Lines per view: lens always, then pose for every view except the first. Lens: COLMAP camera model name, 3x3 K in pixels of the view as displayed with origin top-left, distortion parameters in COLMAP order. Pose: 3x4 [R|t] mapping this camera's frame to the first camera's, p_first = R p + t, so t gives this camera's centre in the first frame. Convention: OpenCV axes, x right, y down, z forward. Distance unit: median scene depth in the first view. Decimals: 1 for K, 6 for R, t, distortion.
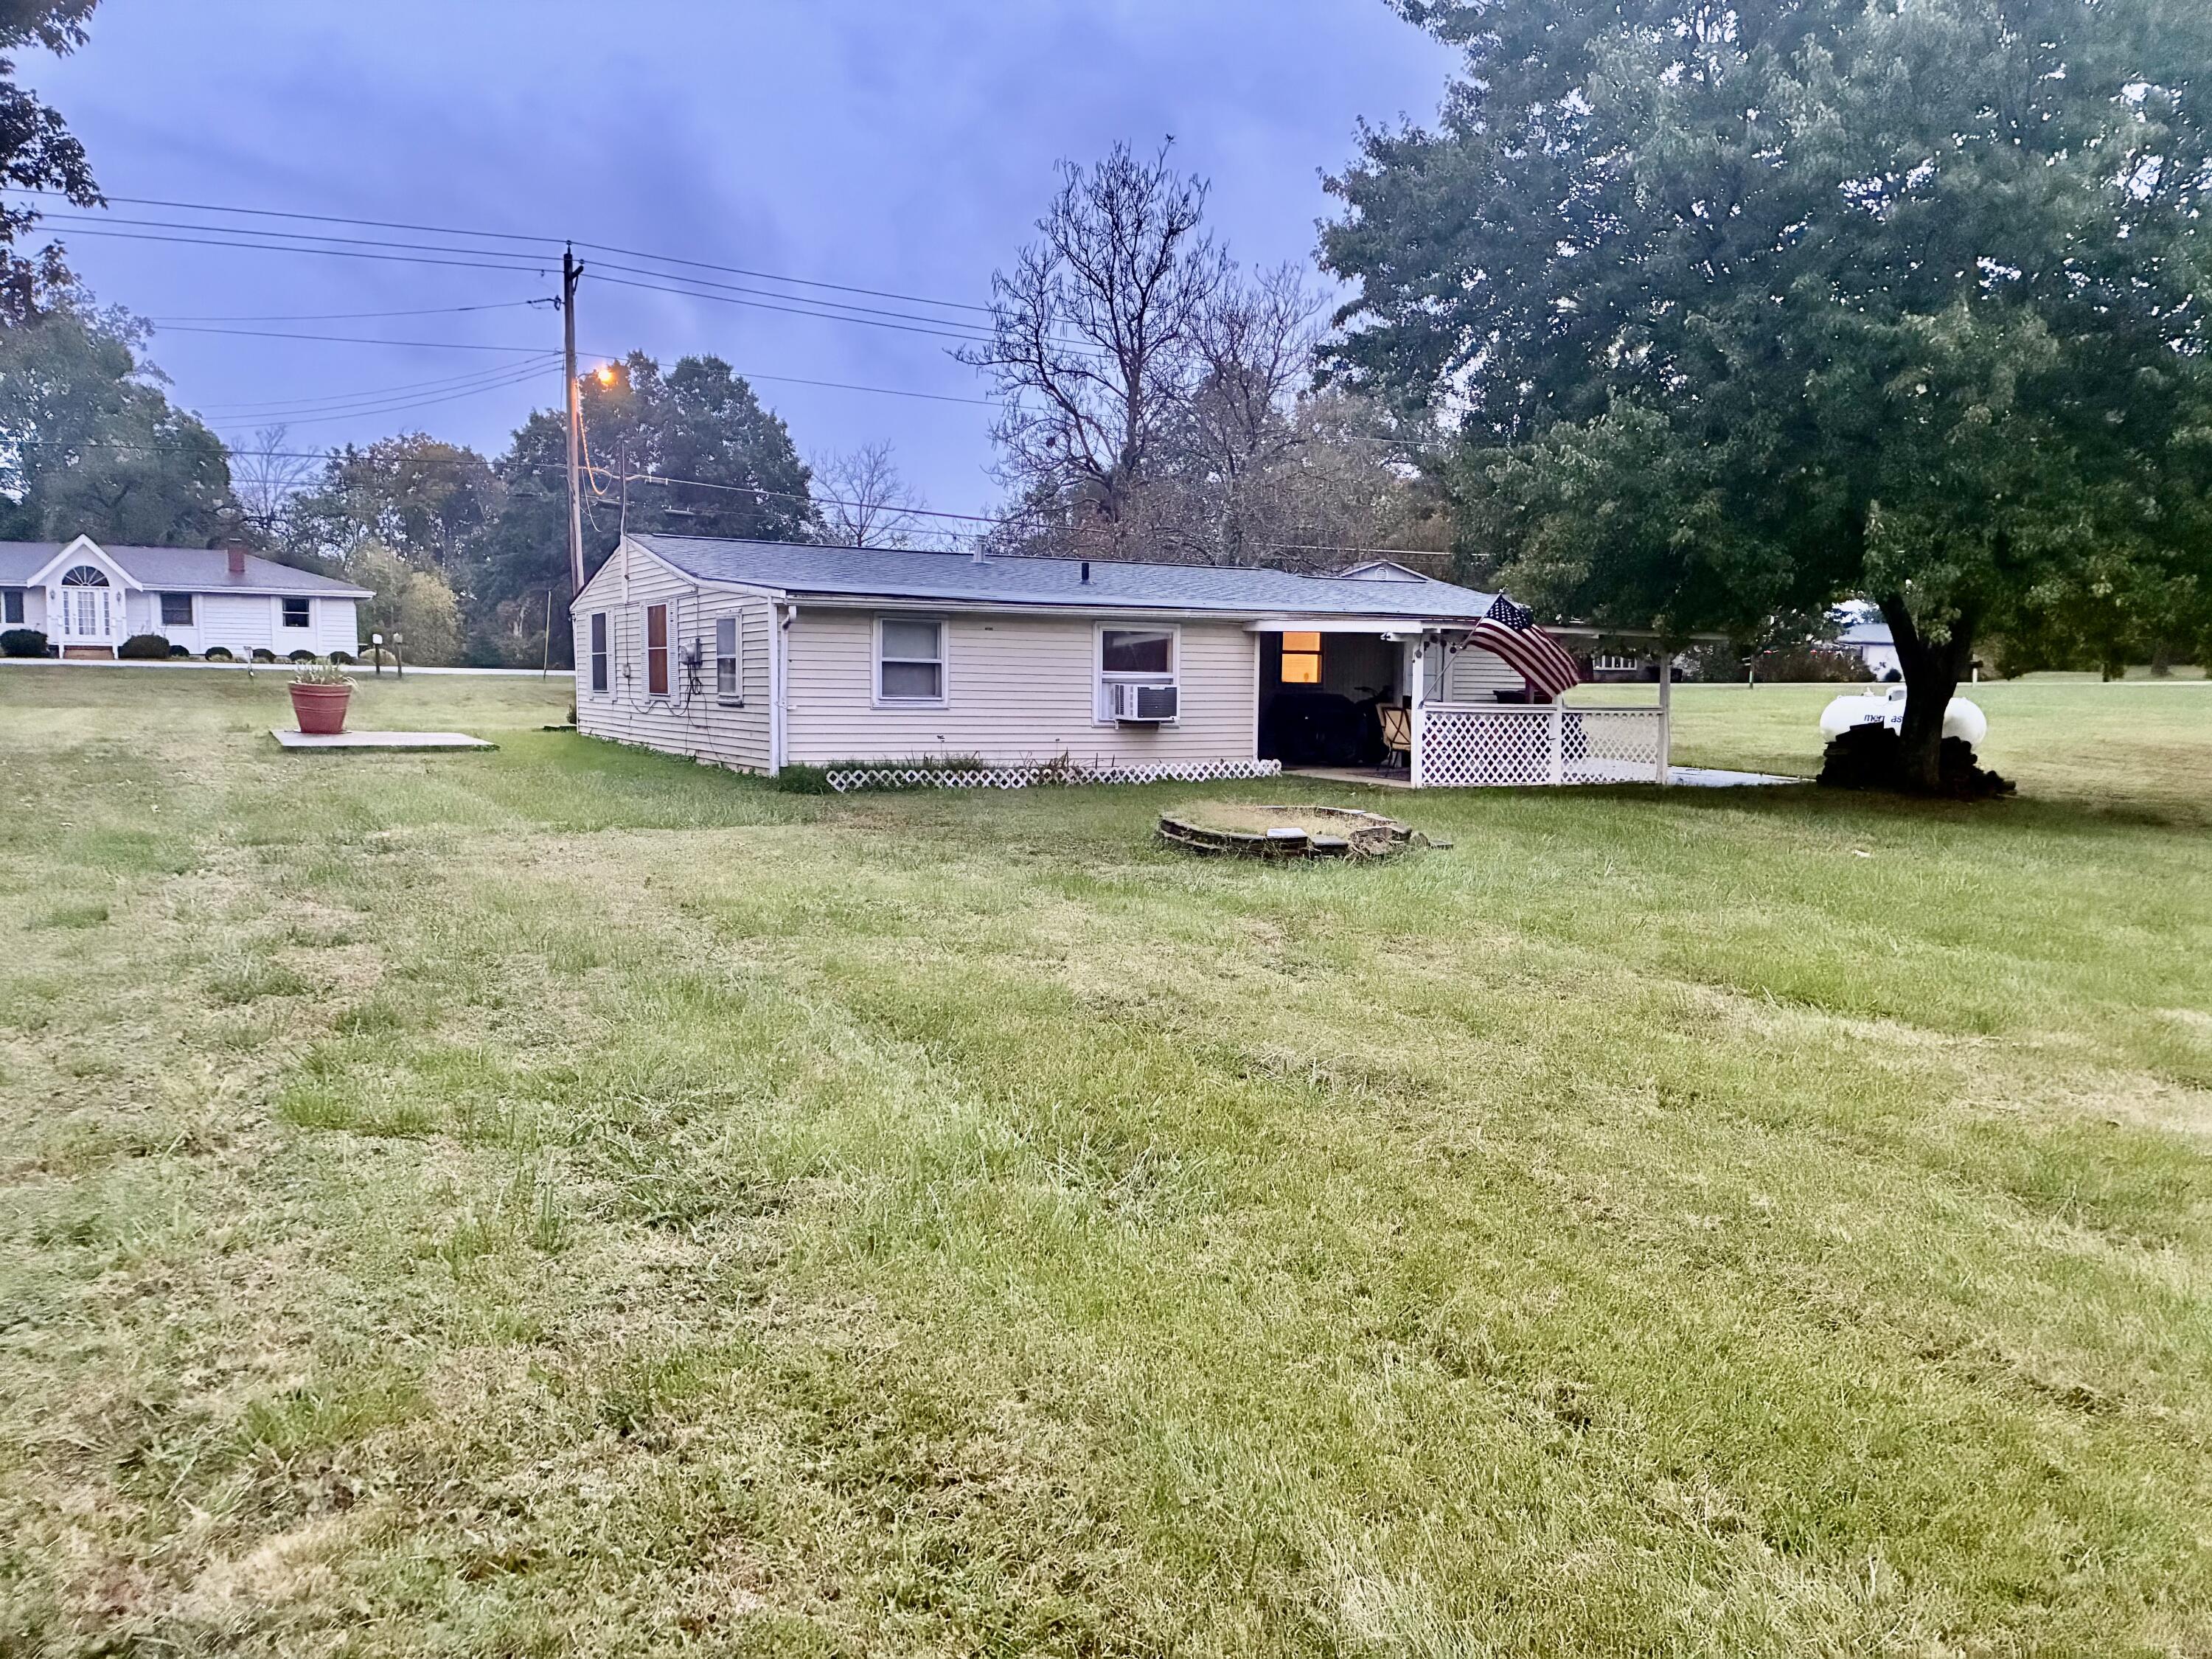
lens RADIAL K [[1685.7, 0, 1104.0], [0, 1685.7, 827.5], [0, 0, 1]] dist [0.027505, -0.015235]
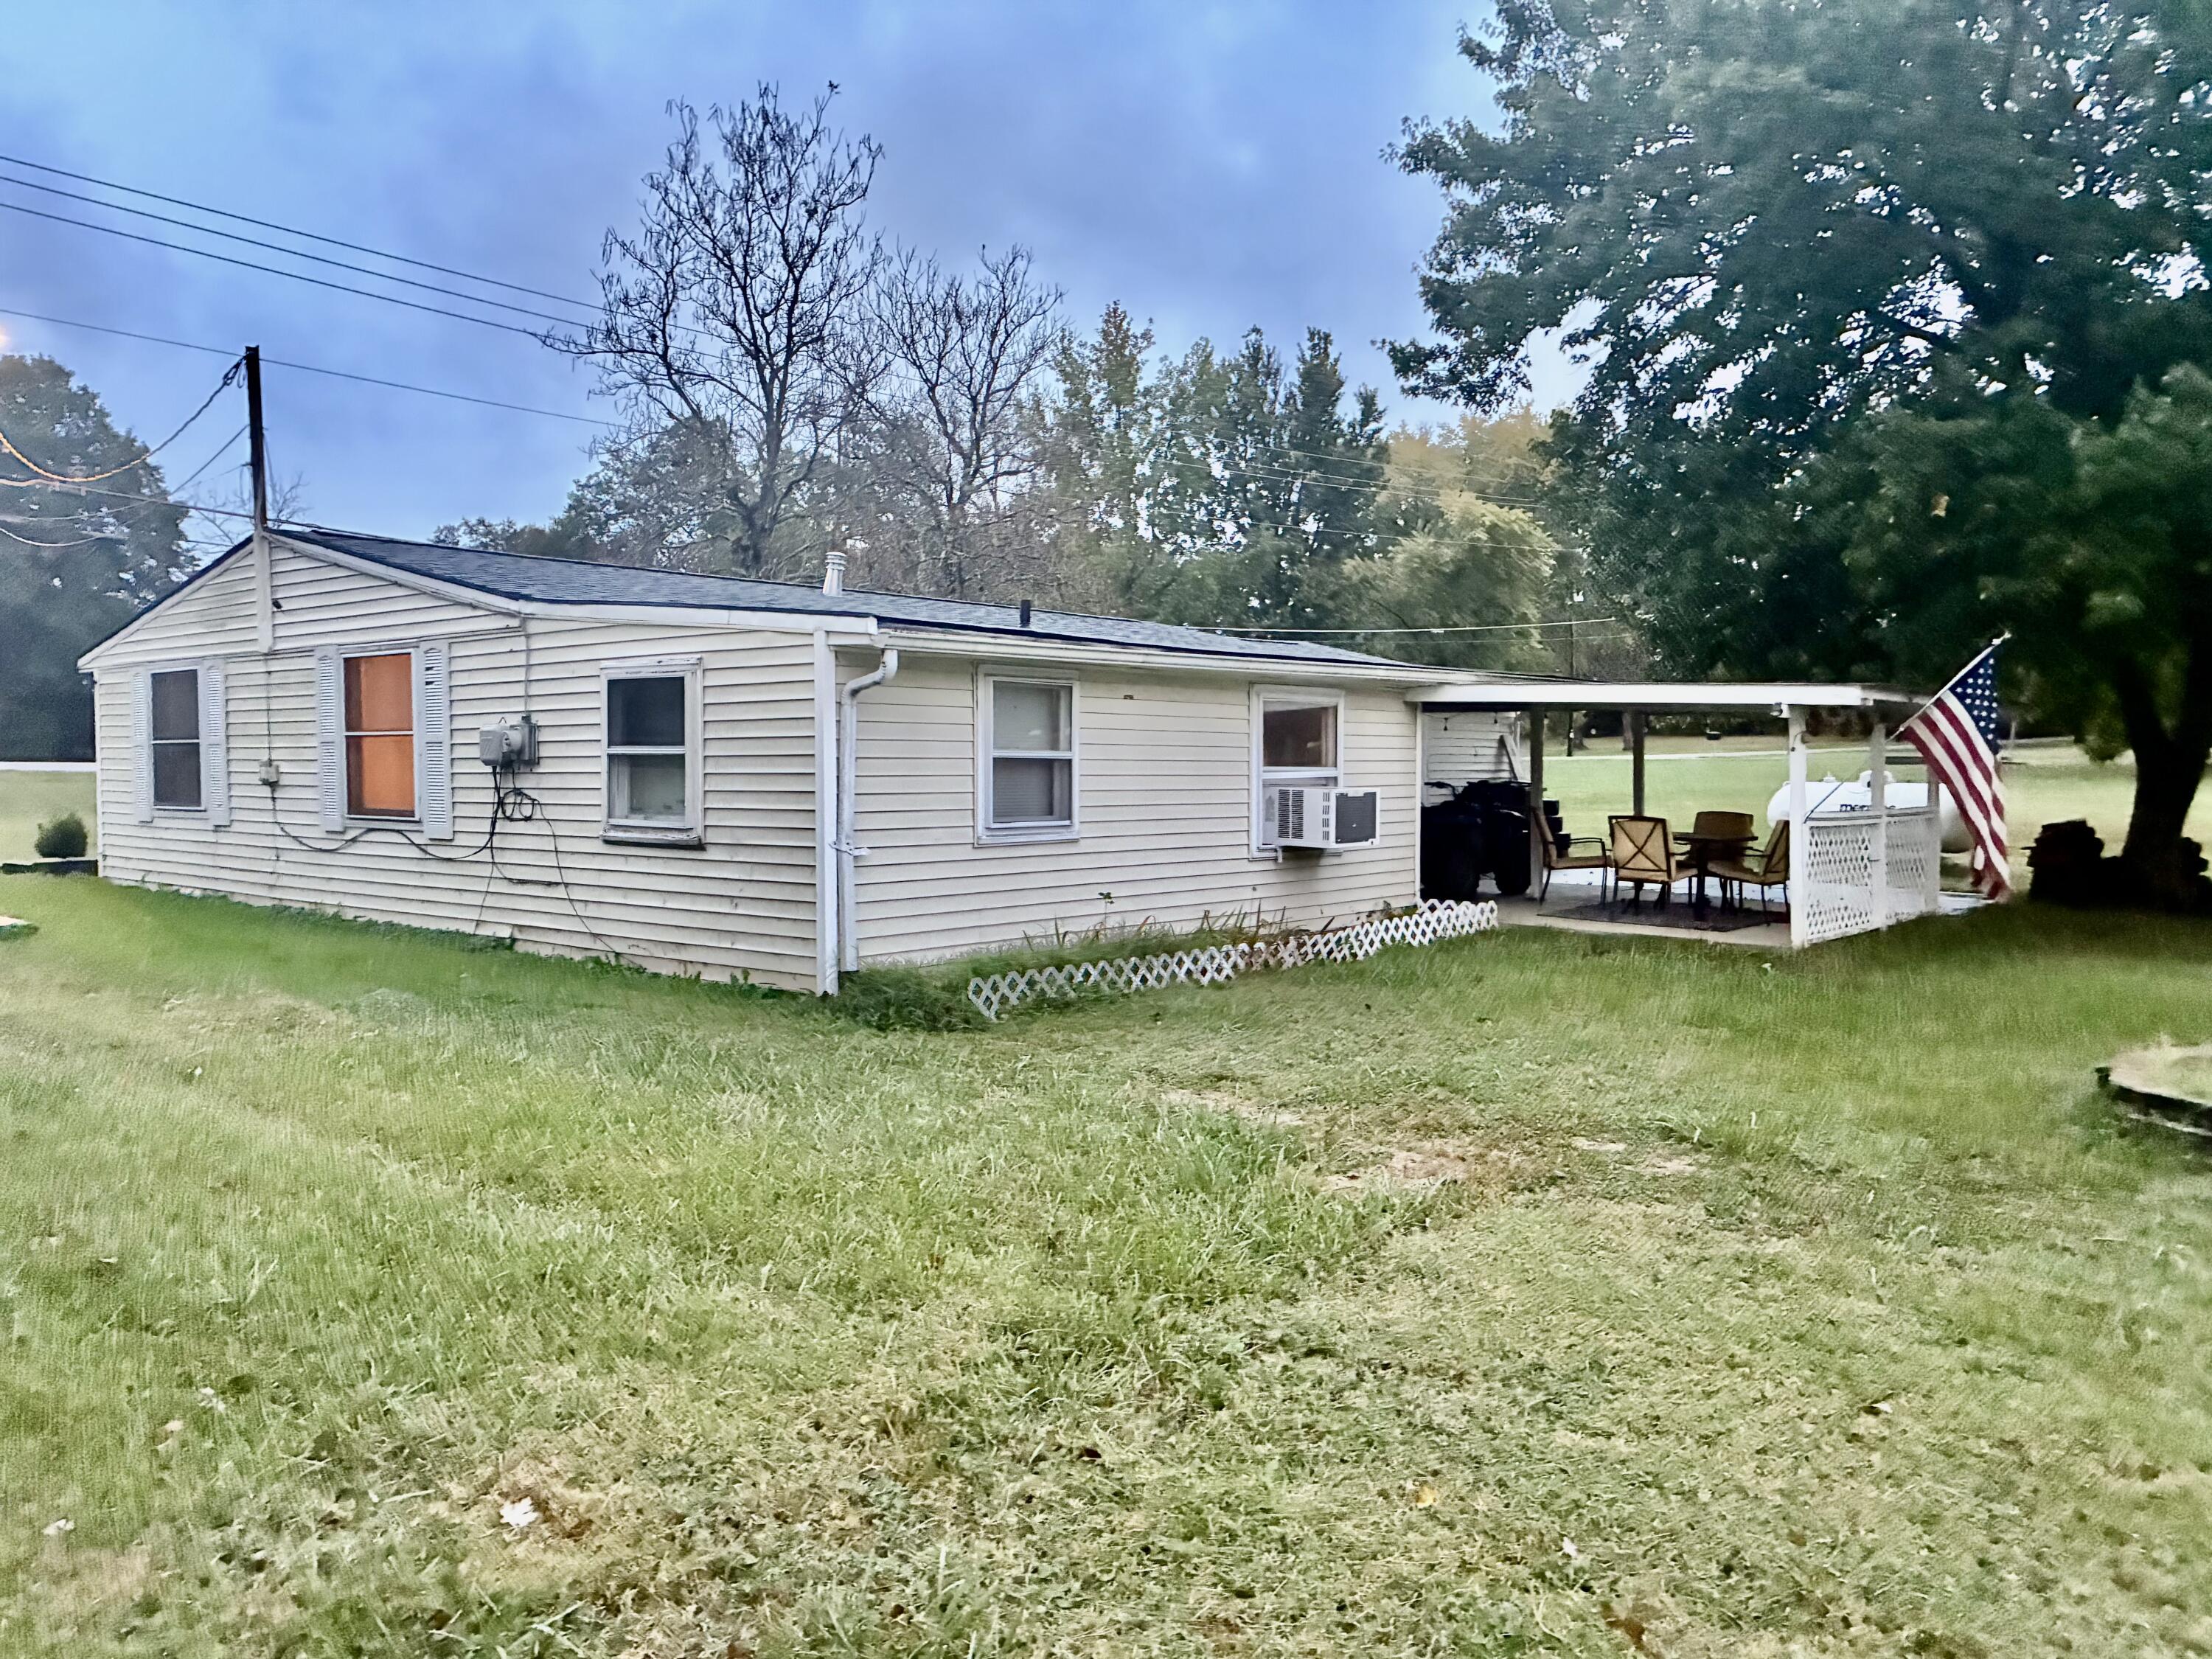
lens RADIAL K [[1685.7, 0, 1108.6], [0, 1685.7, 835.1], [0, 0, 1]] dist [0.027505, -0.015235]
pose [[0.934208, -0.027710, 0.355651, -0.269426], [0.041775, 0.998617, -0.031928, -0.052096], [-0.354274, 0.044685, 0.934073, 0.460665]]
